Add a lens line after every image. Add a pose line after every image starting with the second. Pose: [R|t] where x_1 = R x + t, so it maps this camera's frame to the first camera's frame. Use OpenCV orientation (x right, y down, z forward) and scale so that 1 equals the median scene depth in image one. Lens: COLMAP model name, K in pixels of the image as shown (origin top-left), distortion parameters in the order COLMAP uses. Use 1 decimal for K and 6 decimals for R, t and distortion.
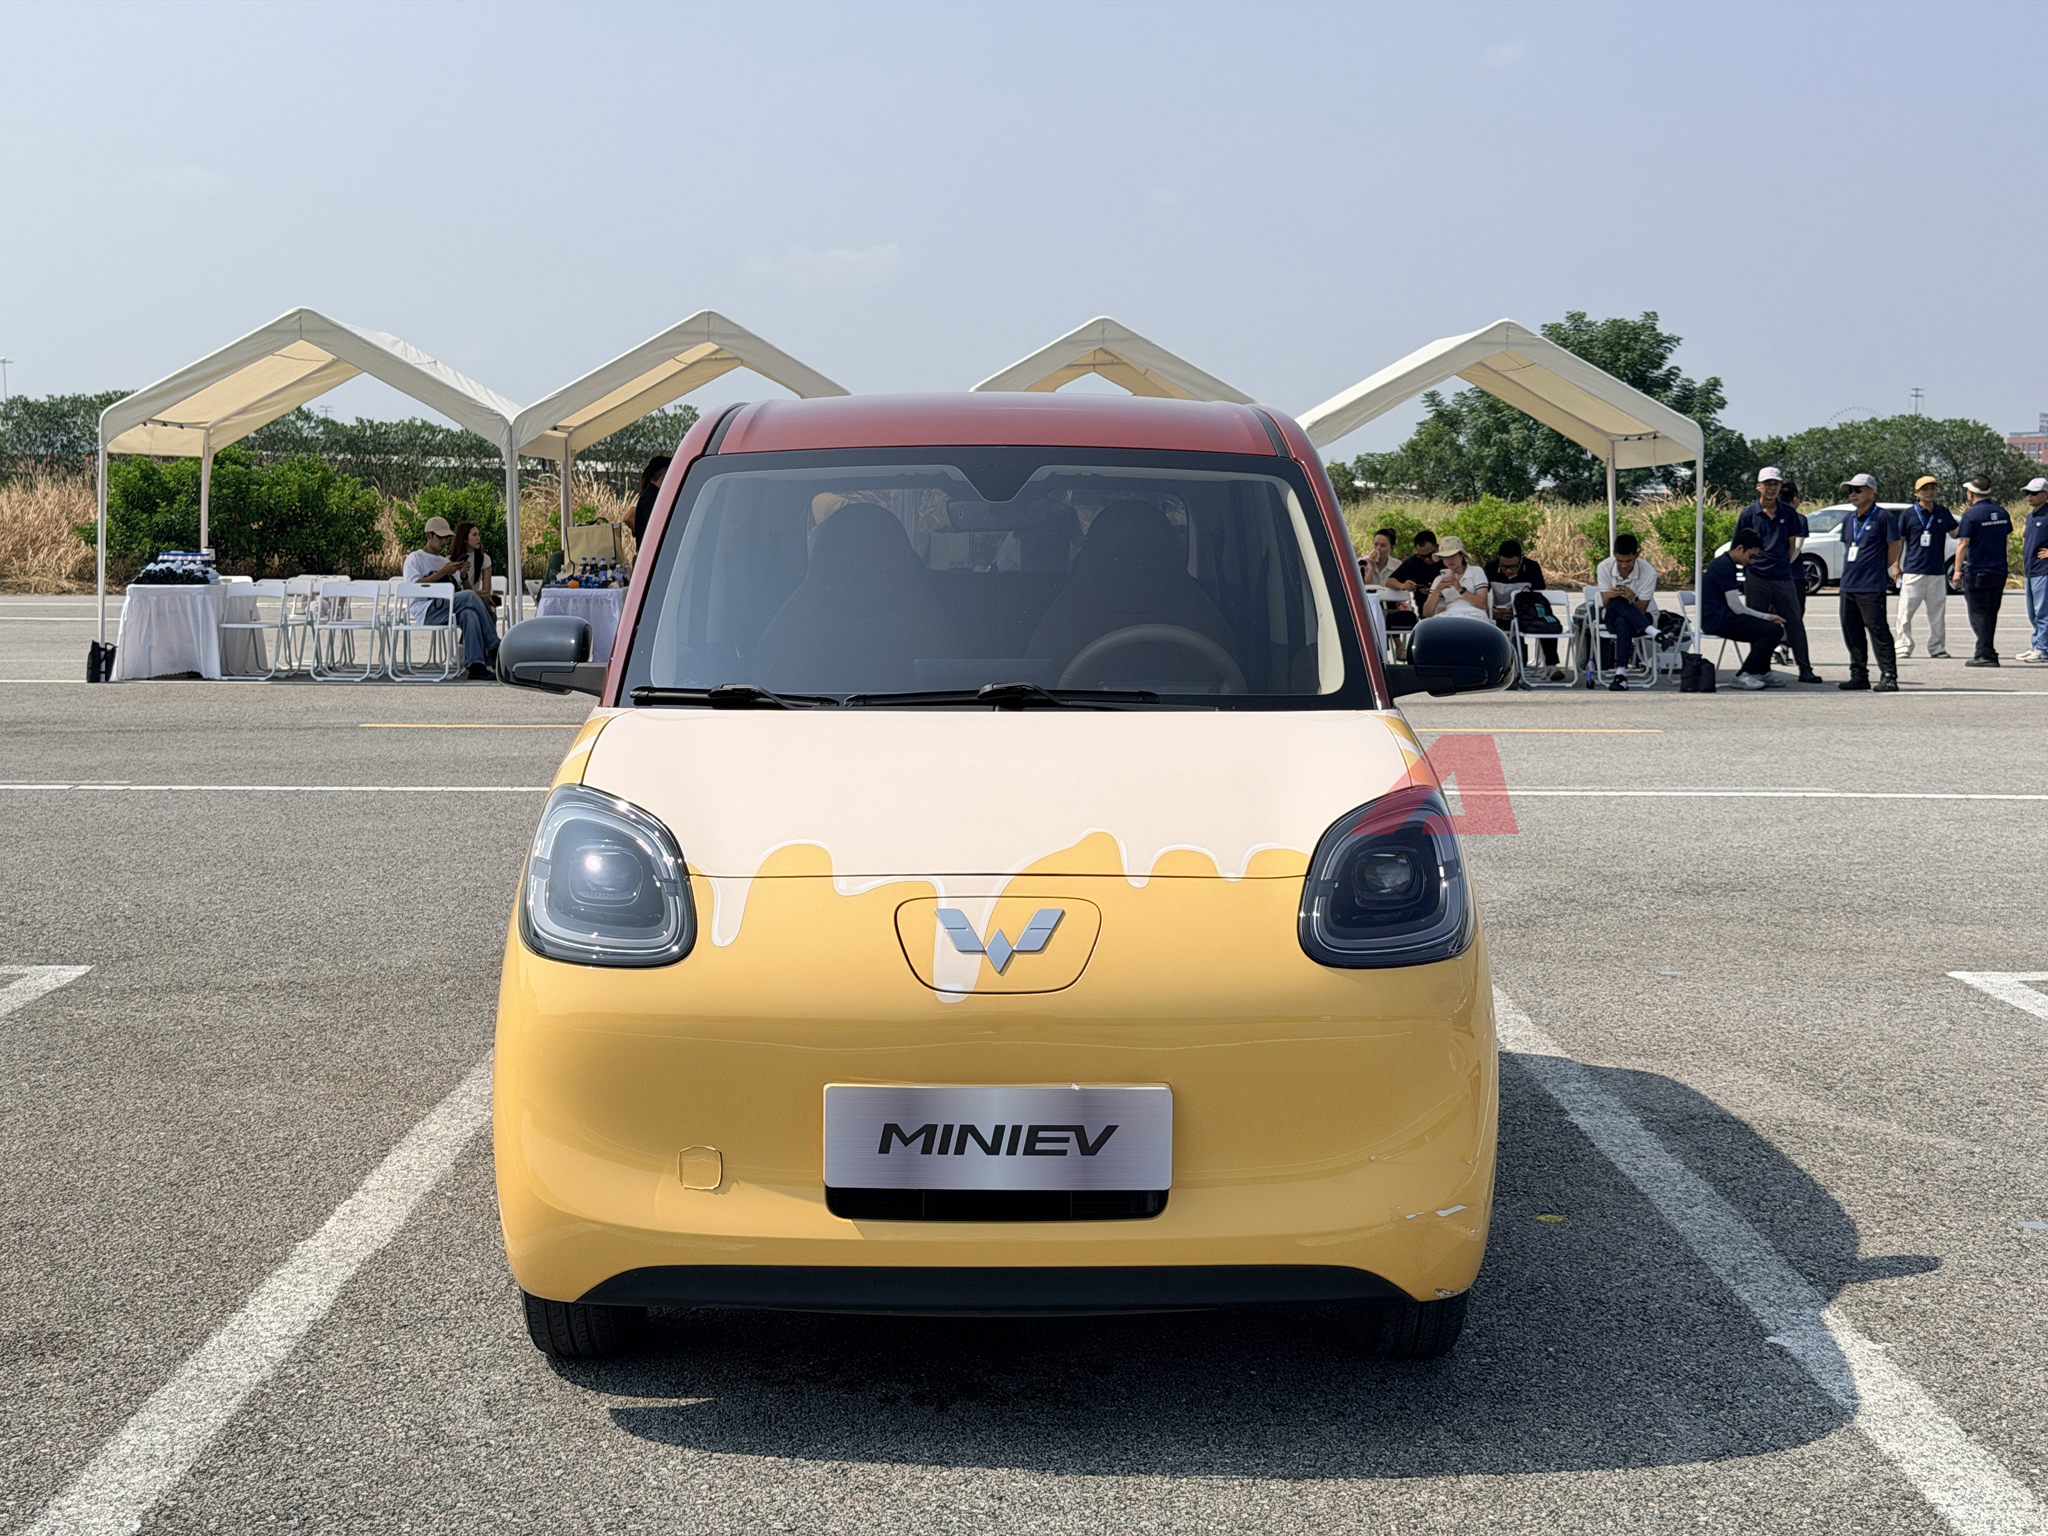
lens RADIAL K [[2863.9, 0, 1030.7], [0, 2863.9, 765.2], [0, 0, 1]] dist [0.138017, -0.049789]
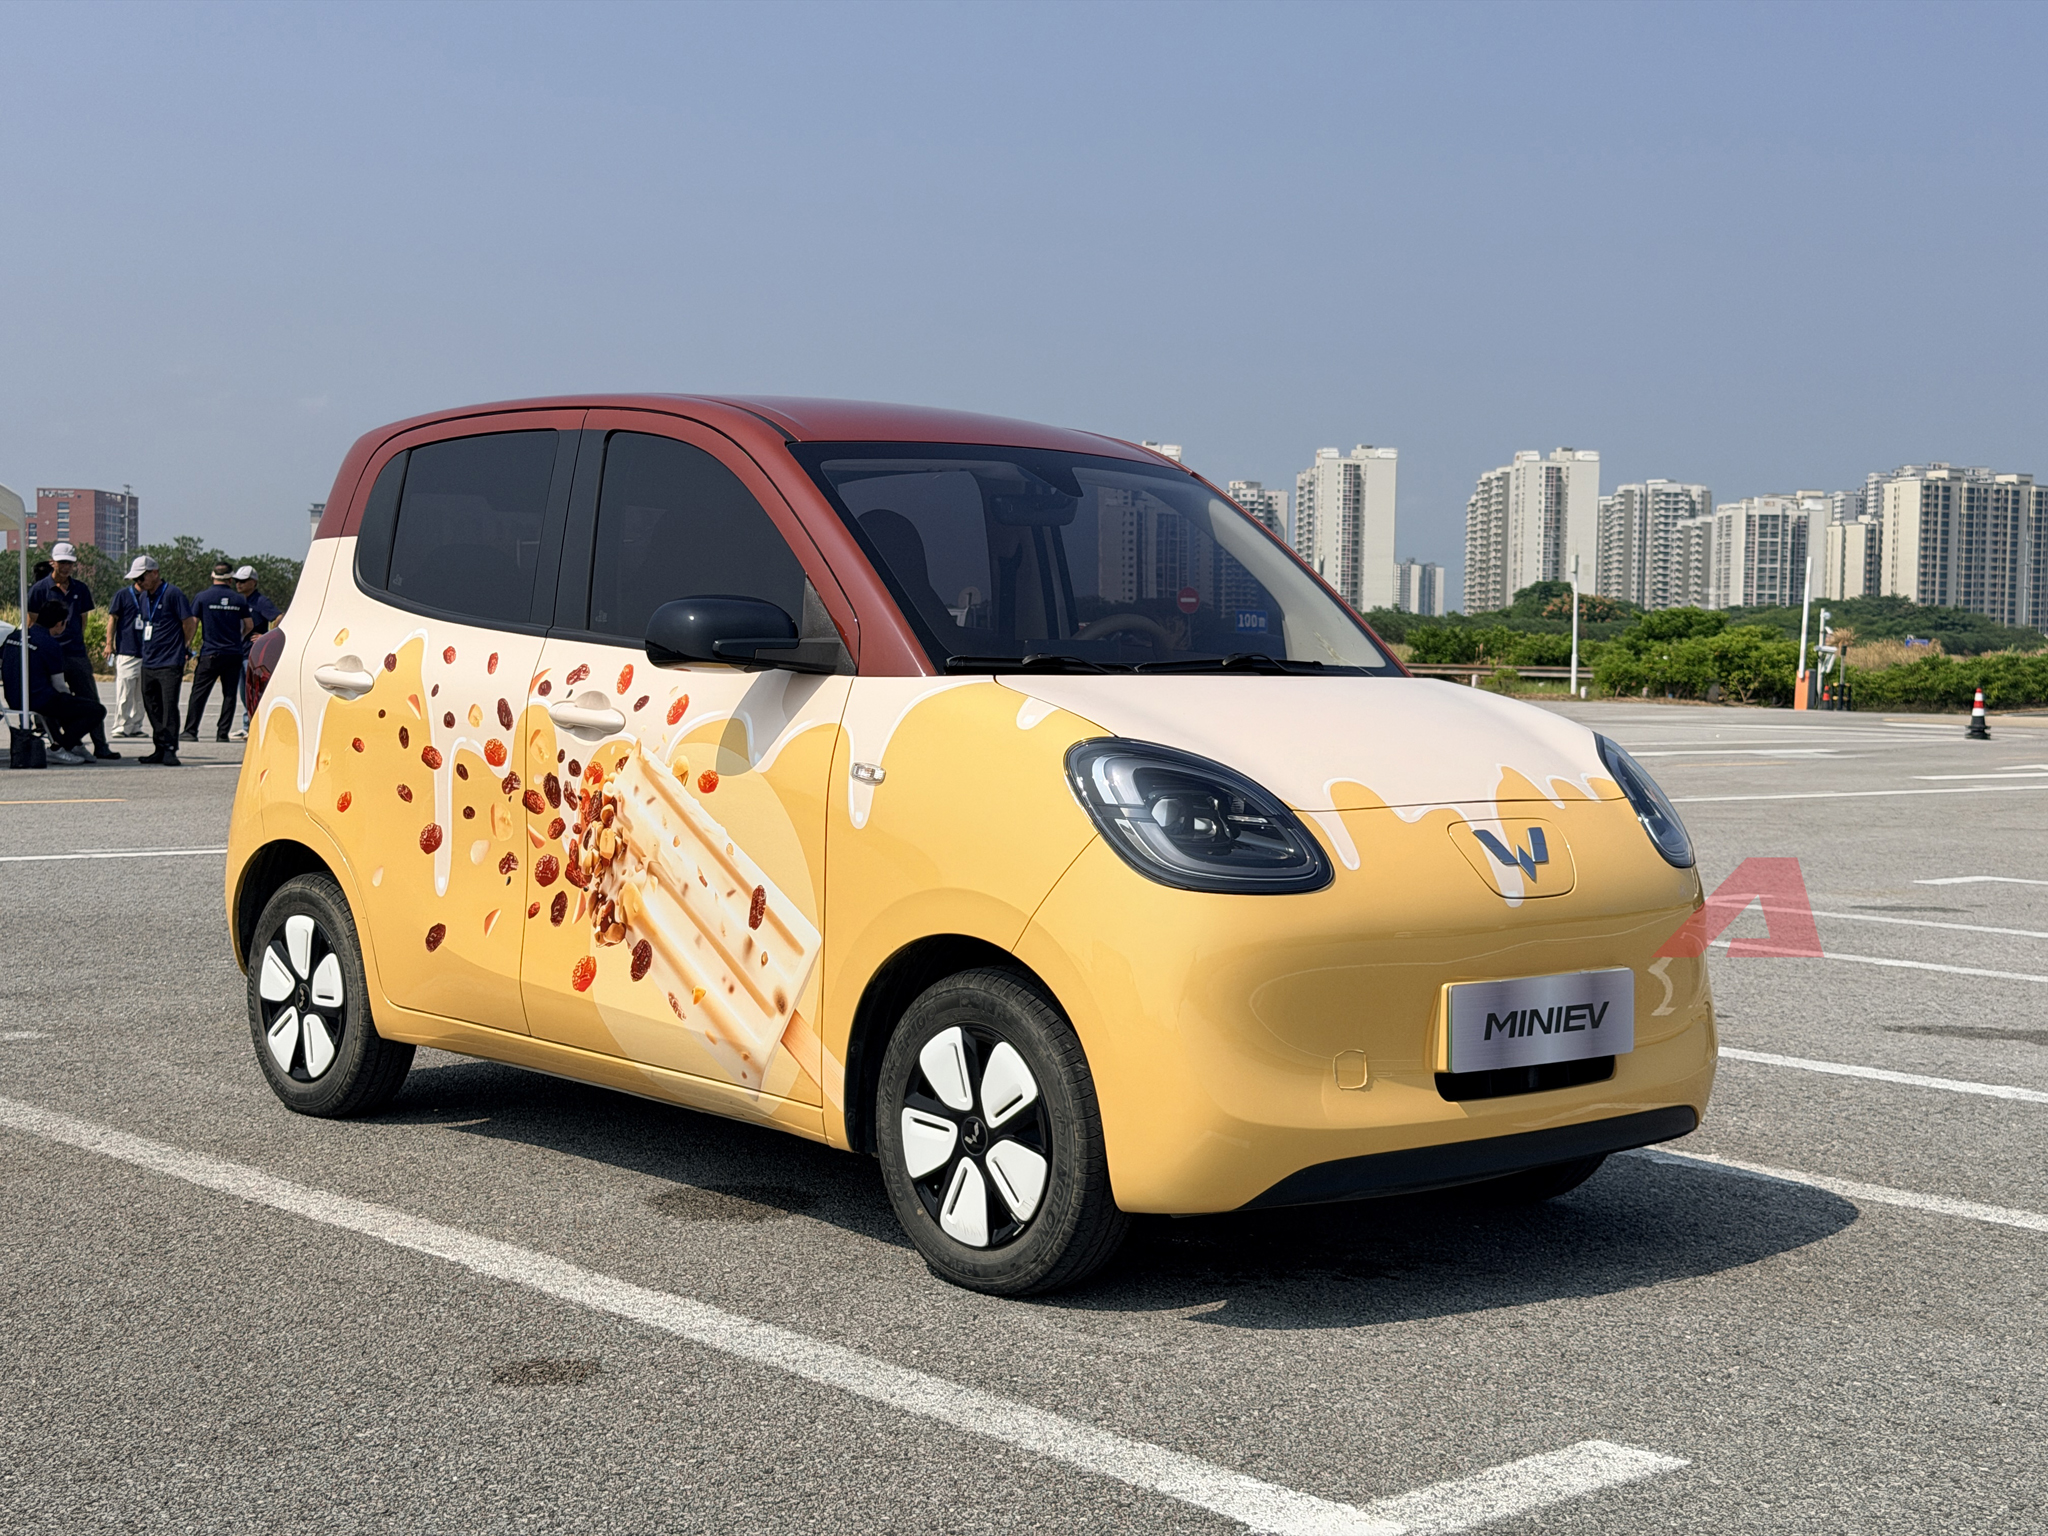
lens RADIAL K [[2863.9, 0, 1030.7], [0, 2863.9, 765.2], [0, 0, 1]] dist [0.138017, -0.049789]
pose [[0.736958, -0.016545, 0.675736, -0.962920], [0.041206, 0.998941, -0.020480, 0.040336], [-0.674682, 0.042937, 0.736859, 0.261320]]
